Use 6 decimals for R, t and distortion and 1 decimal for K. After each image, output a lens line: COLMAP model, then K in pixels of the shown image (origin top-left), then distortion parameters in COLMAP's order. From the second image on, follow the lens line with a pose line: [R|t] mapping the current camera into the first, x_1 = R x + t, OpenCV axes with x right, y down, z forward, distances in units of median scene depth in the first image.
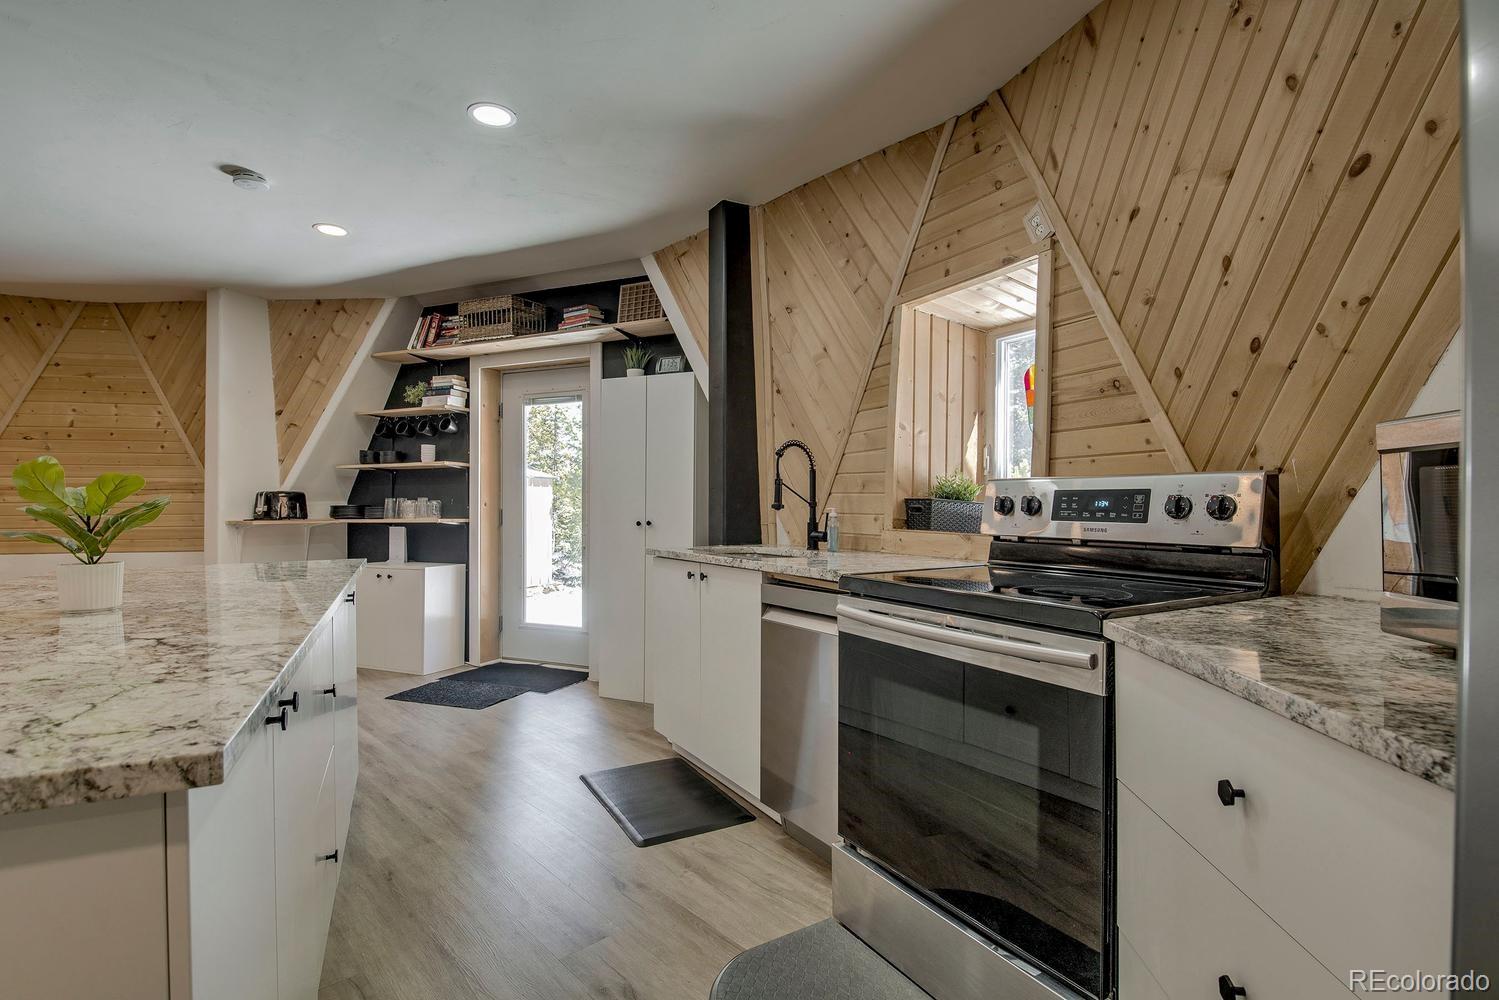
lens RADIAL K [[728.1, 0, 745.0], [0, 728.1, 500.0], [0, 0, 1]] dist [-0.010899, -0.001280]
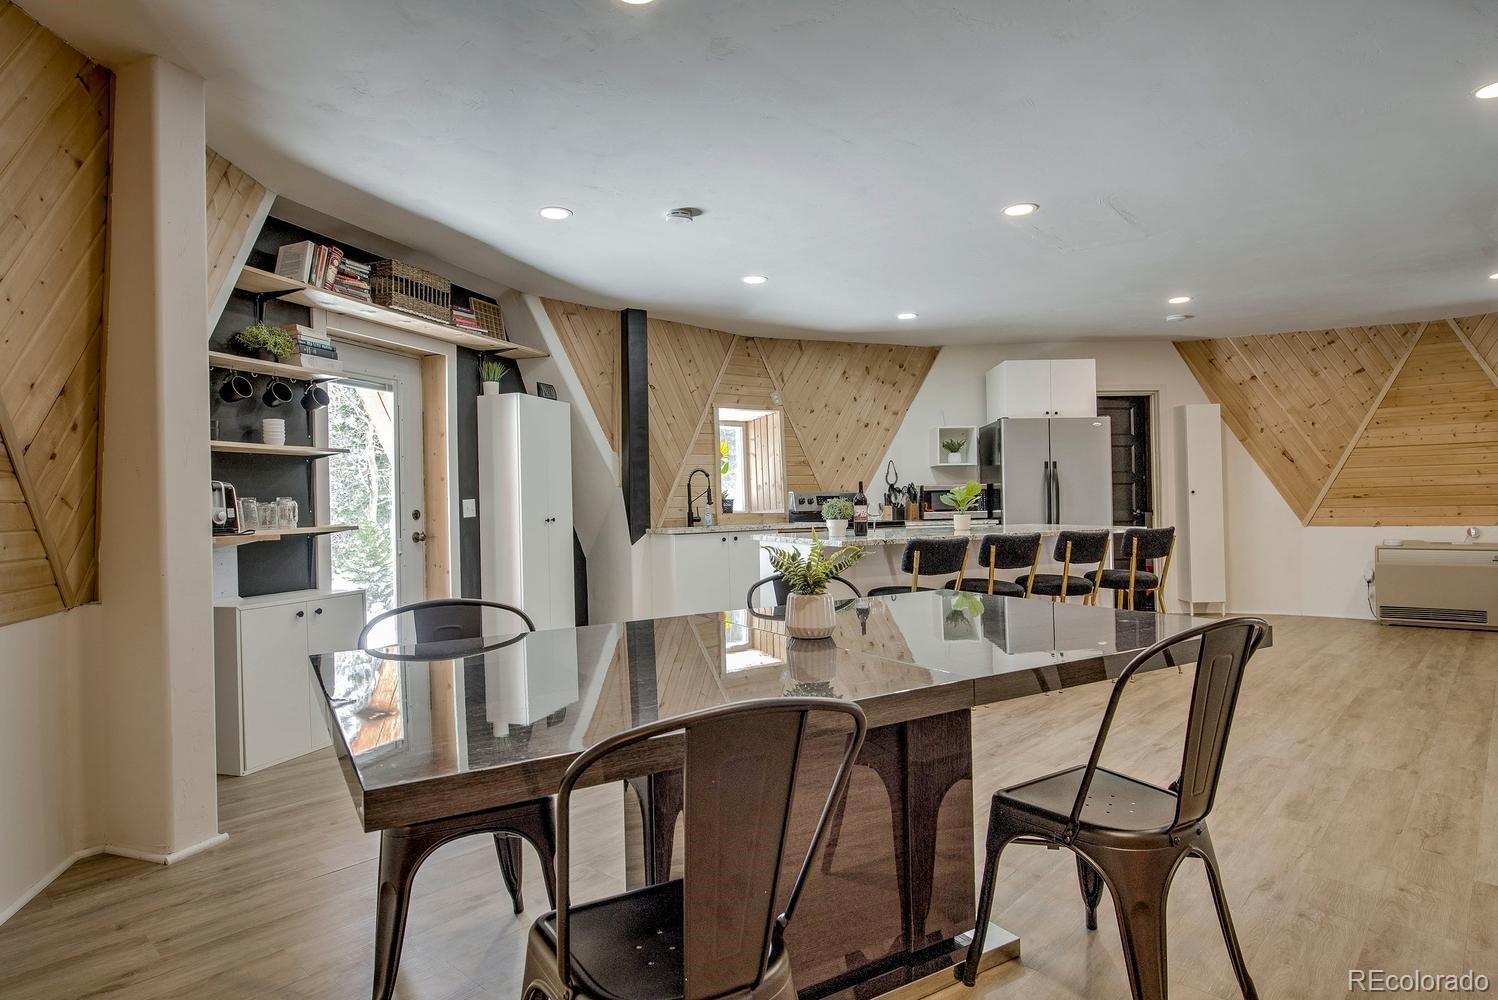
lens RADIAL K [[839.8, 0, 752.1], [0, 839.8, 501.5], [0, 0, 1]] dist [-0.001421, -0.000666]
pose [[-0.084290, 0.006104, 0.996423, -2.297047], [0.012405, 0.999910, -0.005076, 0.018628], [-0.996364, 0.011933, -0.084358, 1.143651]]
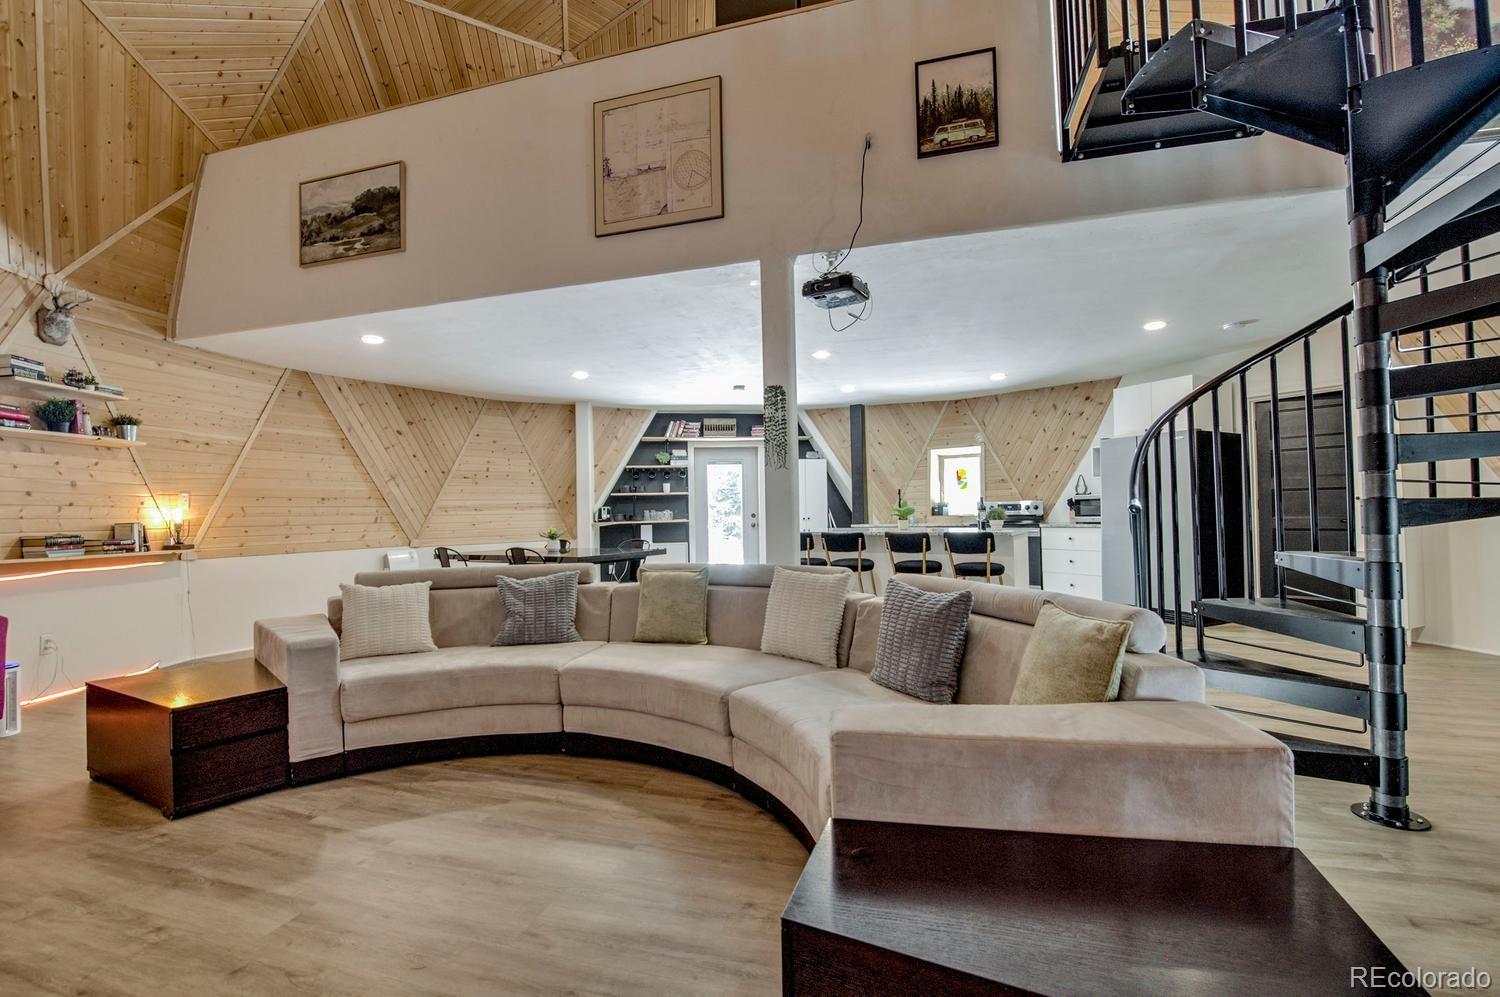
lens RADIAL K [[643.9, 0, 743.7], [0, 643.9, 504.1], [0, 0, 1]] dist [-0.013698, -0.003790]
pose [[0.861552, -0.006987, 0.507621, -2.120023], [0.013240, 0.999874, -0.008709, -0.000980], [-0.507496, 0.014224, 0.861536, -1.171342]]
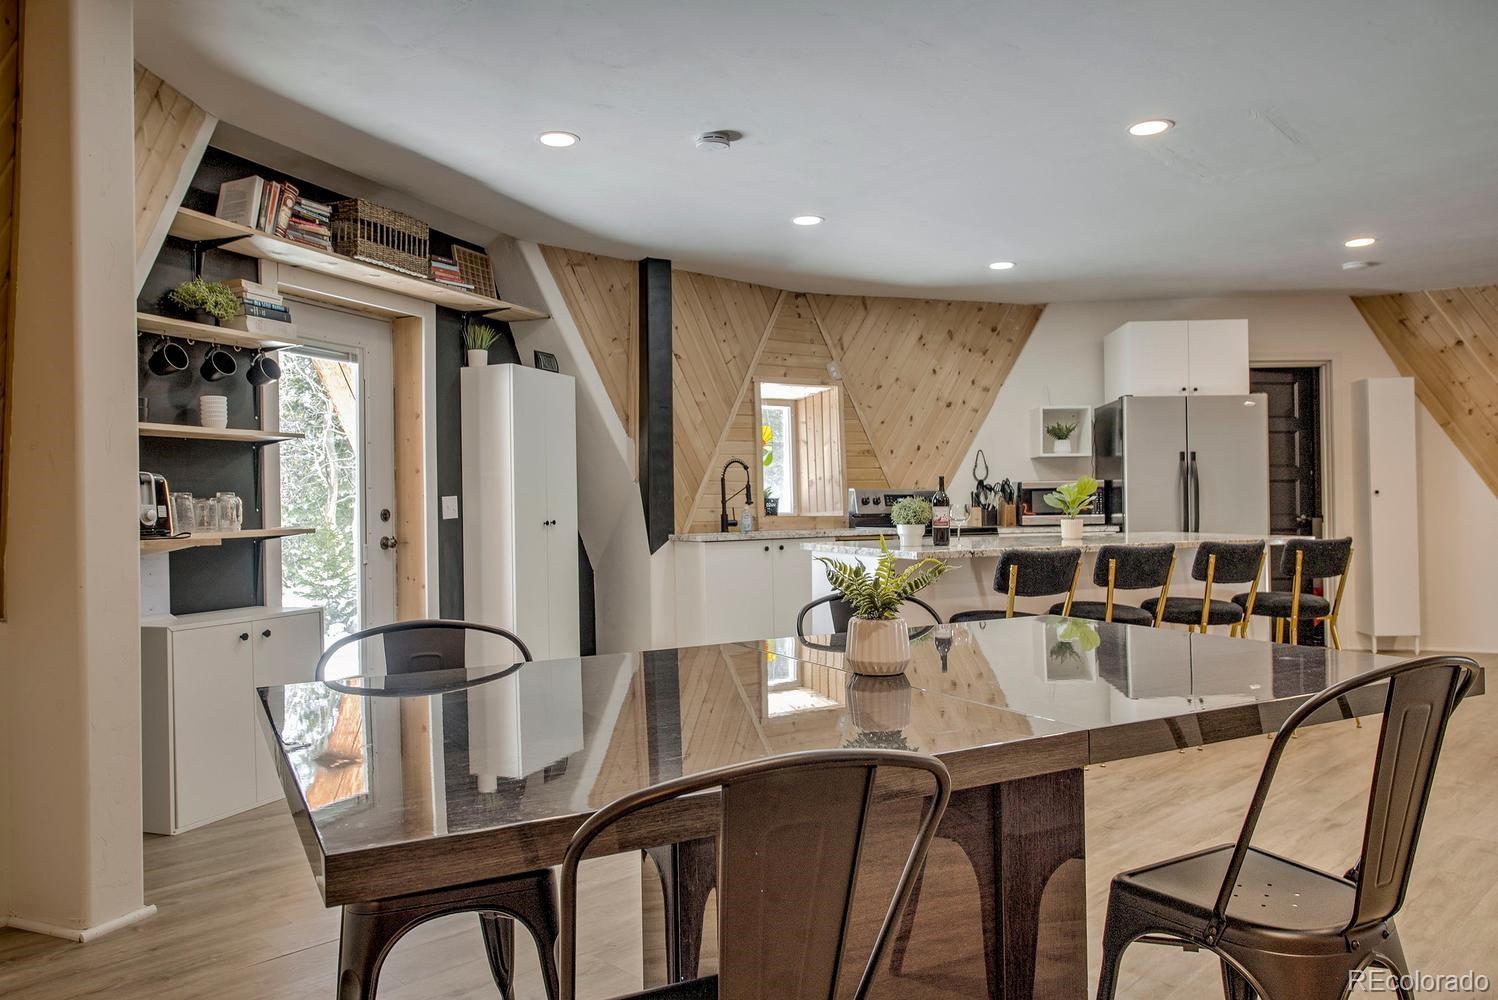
lens RADIAL K [[1061.5, 0, 749.0], [0, 1061.5, 500.0], [0, 0, 1]] dist [0.002933, 0.002153]
pose [[-0.034972, 0.006671, 0.999366, -2.298196], [0.006306, 0.999959, -0.006454, 0.018625], [-0.999368, 0.006077, -0.035012, 1.145733]]
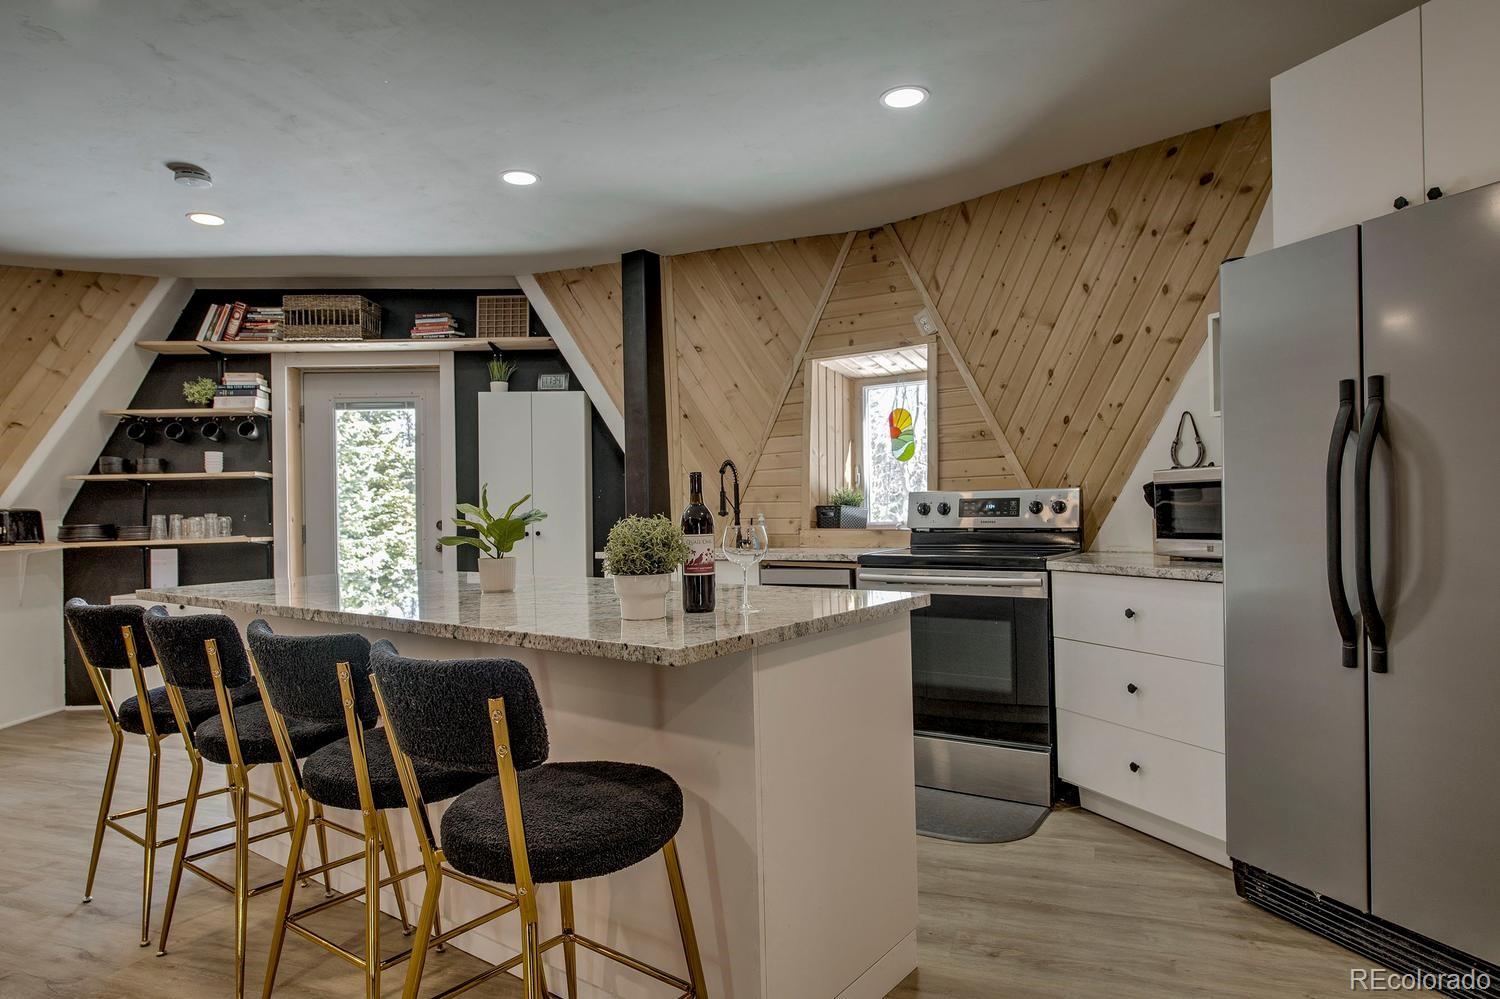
lens RADIAL K [[895.0, 0, 744.4], [0, 895.0, 500.5], [0, 0, 1]] dist [-0.001847, -0.001181]
pose [[0.890009, -0.011943, 0.455787, -0.661557], [0.016413, 0.999848, -0.005851, -0.004007], [-0.455648, 0.012688, 0.890070, -0.408277]]
